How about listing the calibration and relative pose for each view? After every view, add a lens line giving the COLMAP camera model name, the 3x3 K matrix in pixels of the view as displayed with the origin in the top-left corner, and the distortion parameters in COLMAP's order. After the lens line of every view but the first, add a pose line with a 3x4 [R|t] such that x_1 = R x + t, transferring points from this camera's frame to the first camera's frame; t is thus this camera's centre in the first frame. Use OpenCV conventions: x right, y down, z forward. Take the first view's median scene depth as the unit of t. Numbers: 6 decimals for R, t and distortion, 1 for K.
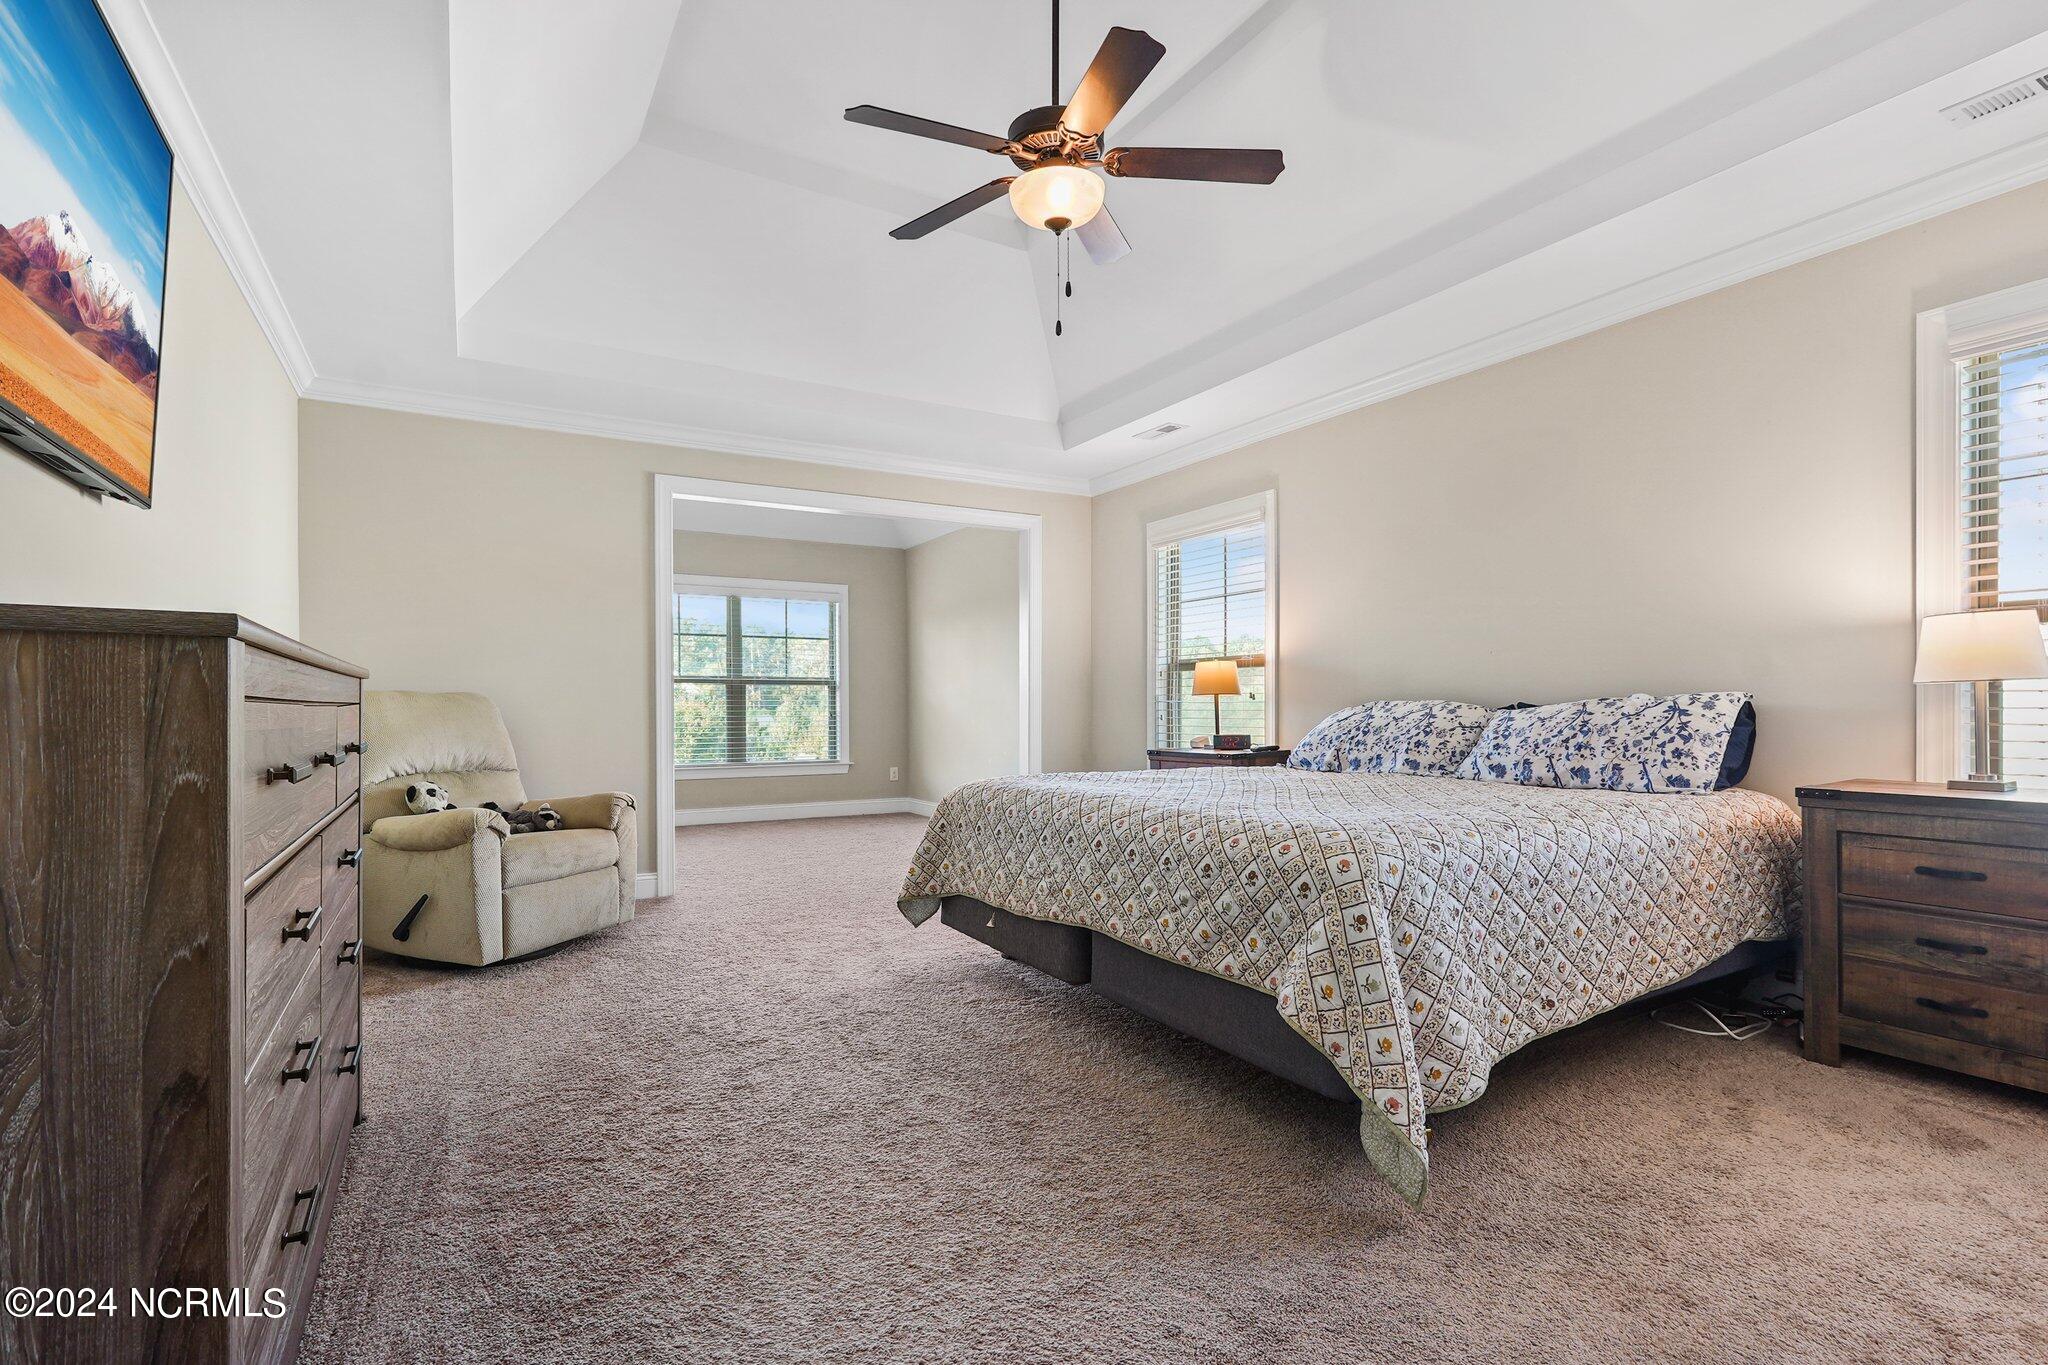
lens RADIAL K [[954.9, 0, 1024.0], [0, 954.9, 730.5], [0, 0, 1]] dist [-0.020422, 0.010593]
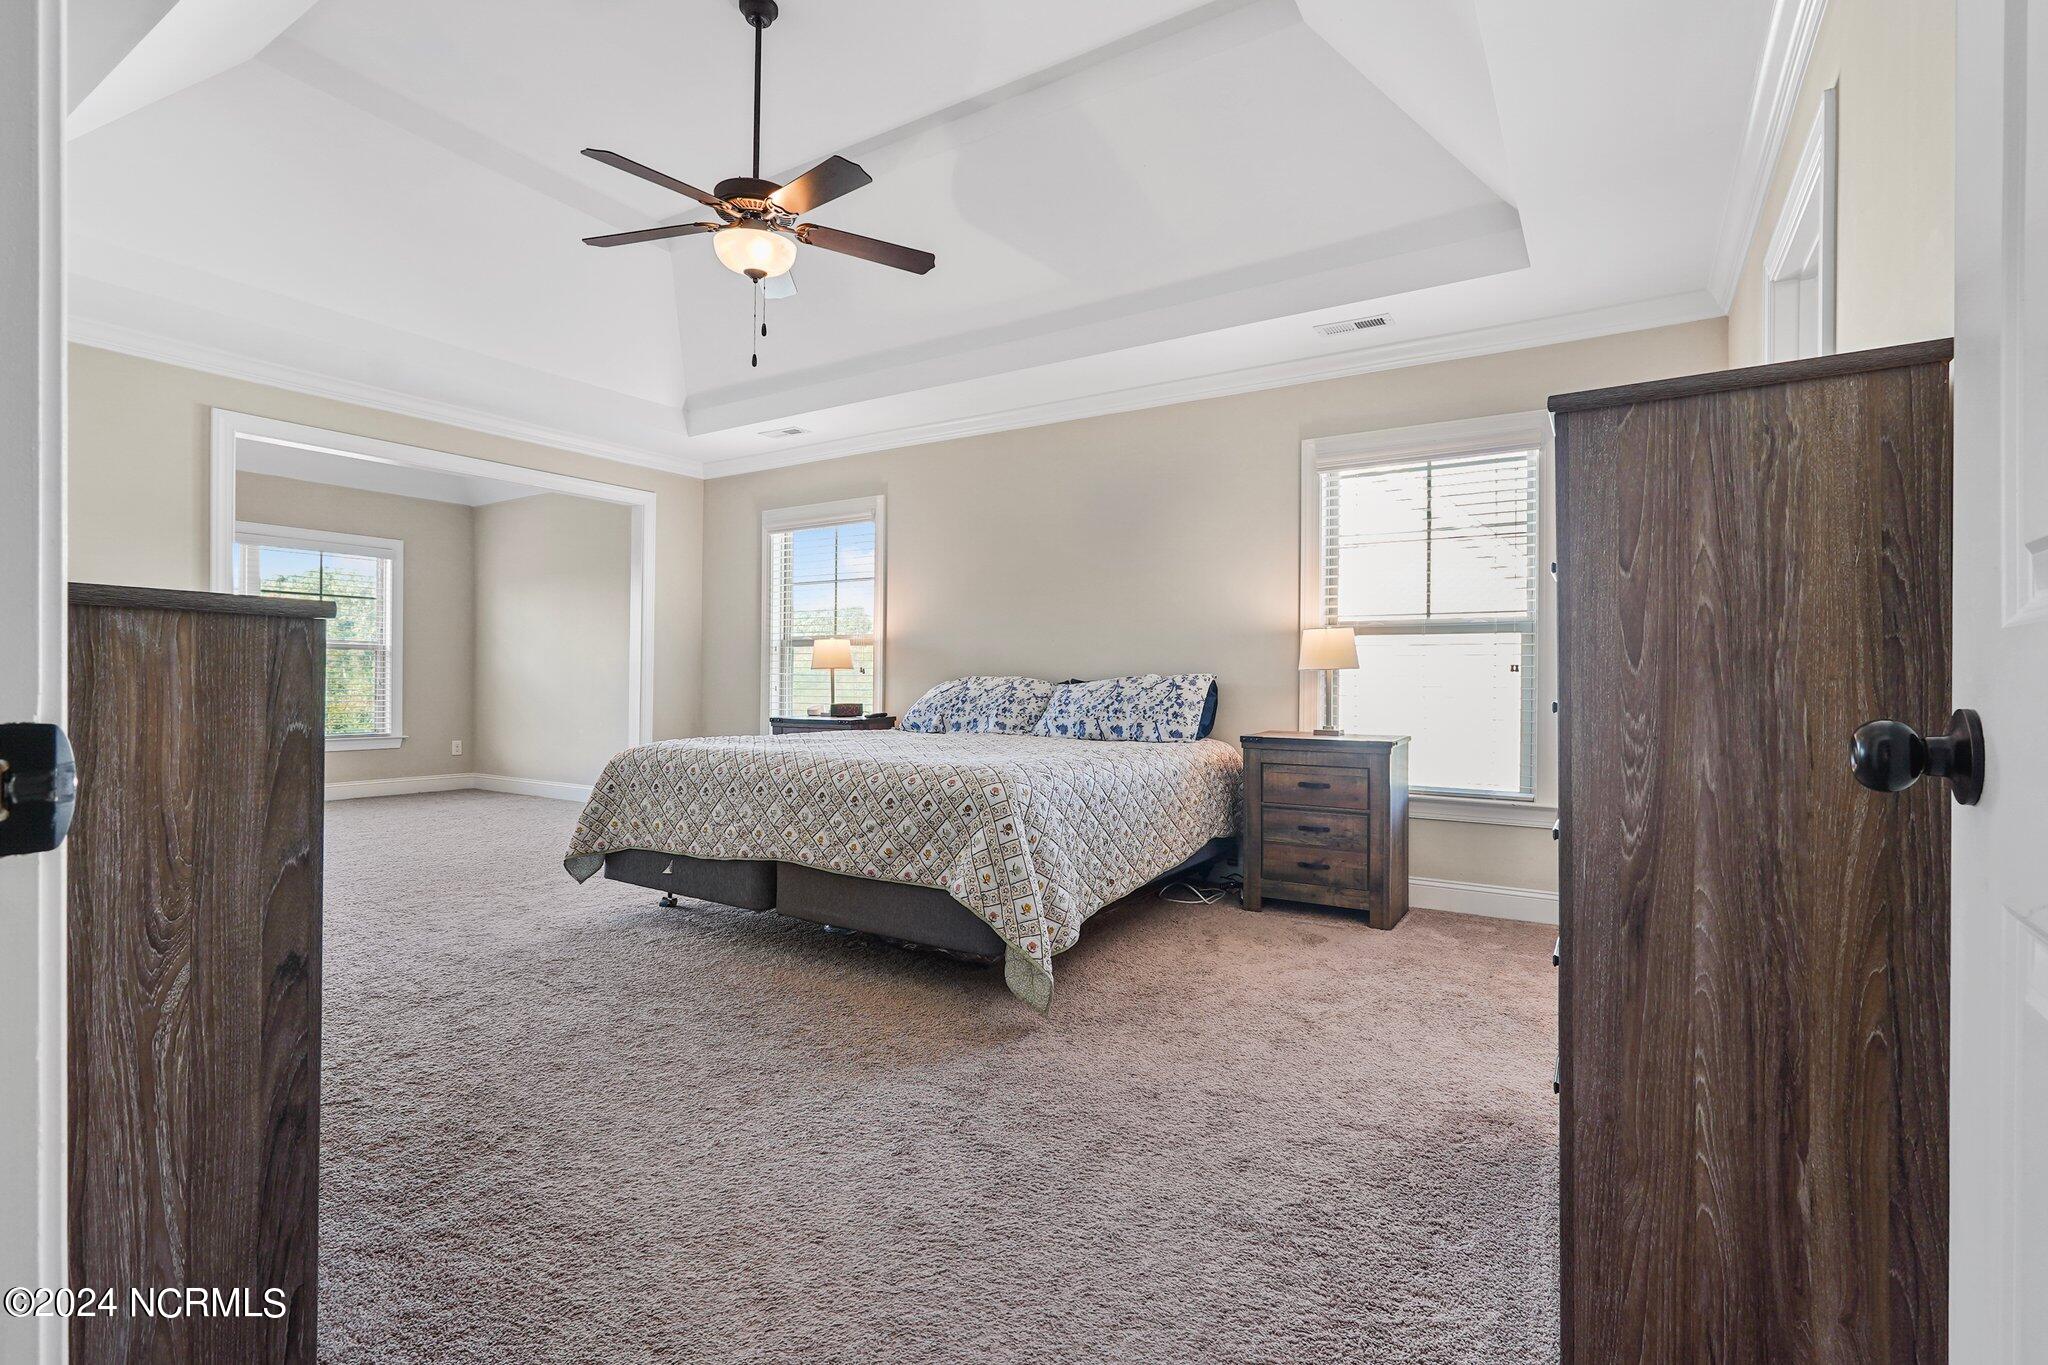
lens RADIAL K [[954.9, 0, 1024.0], [0, 954.9, 730.5], [0, 0, 1]] dist [-0.020422, 0.010593]
pose [[0.888485, -0.012403, 0.458739, -0.228716], [-0.000844, 0.999589, 0.028662, 0.006703], [-0.458906, -0.025853, 0.888109, -0.238885]]
